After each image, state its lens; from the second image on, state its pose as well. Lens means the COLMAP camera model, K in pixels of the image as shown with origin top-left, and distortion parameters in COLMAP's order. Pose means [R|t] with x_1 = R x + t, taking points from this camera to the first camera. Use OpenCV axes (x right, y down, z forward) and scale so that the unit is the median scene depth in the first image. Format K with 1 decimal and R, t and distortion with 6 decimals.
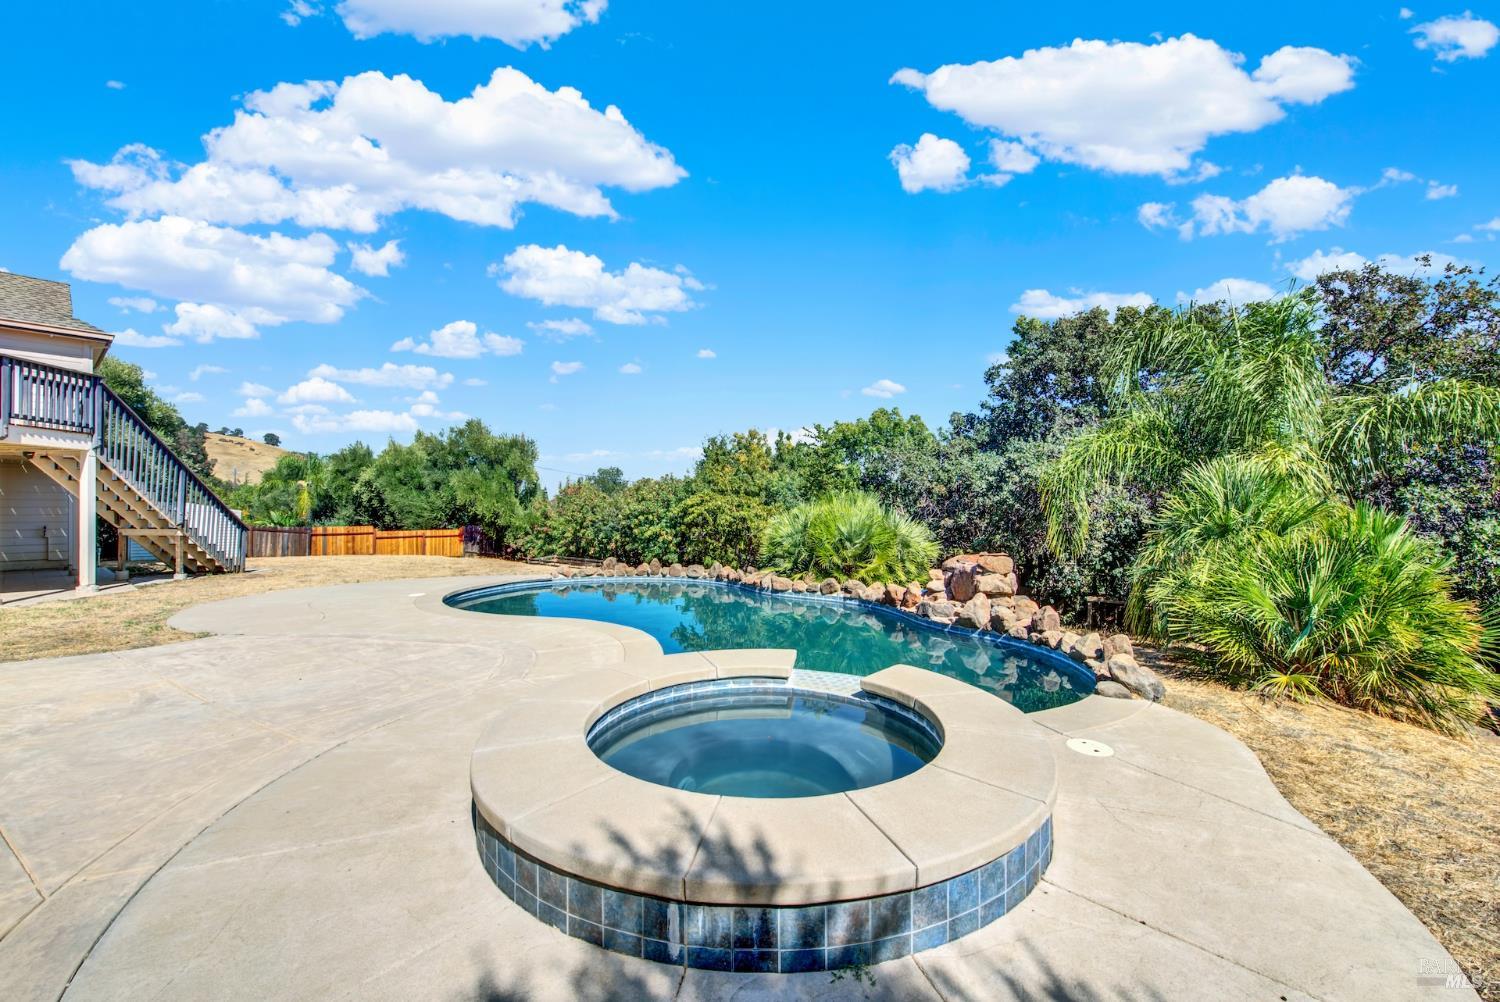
lens RADIAL K [[609.8, 0, 744.8], [0, 609.8, 505.3], [0, 0, 1]] dist [-0.000642, -0.000697]
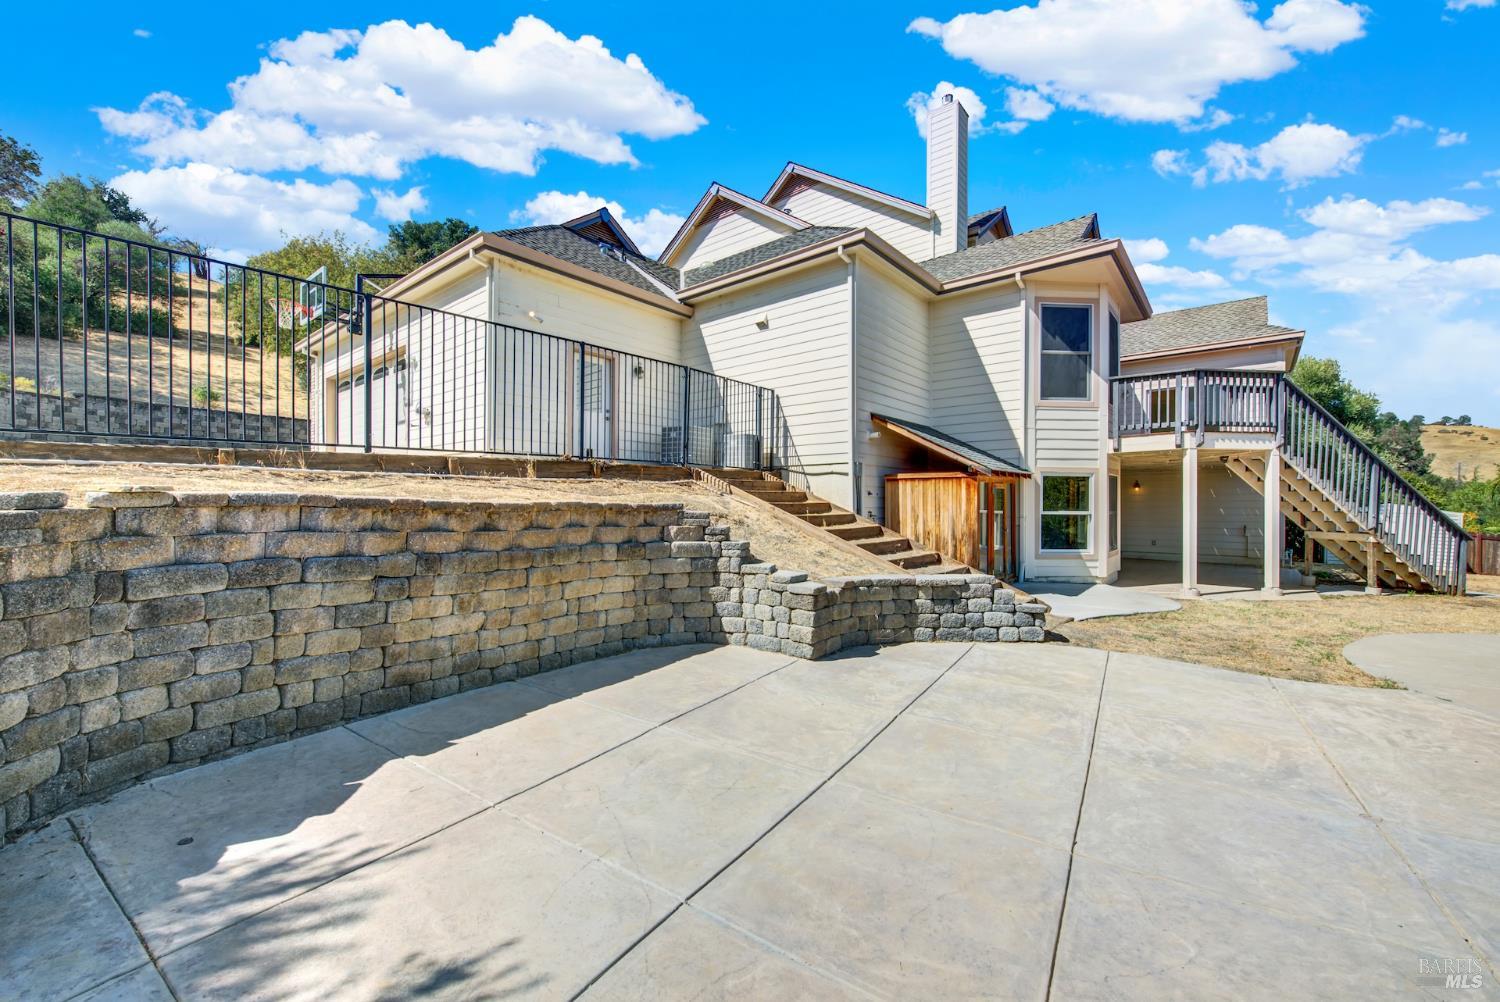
lens RADIAL K [[609.8, 0, 744.8], [0, 609.8, 505.3], [0, 0, 1]] dist [-0.000642, -0.000697]
pose [[0.008315, -0.001495, -0.999964, -0.091136], [-0.000789, 0.999999, -0.001501, 0.000817], [0.999965, 0.000802, 0.008314, 0.123131]]
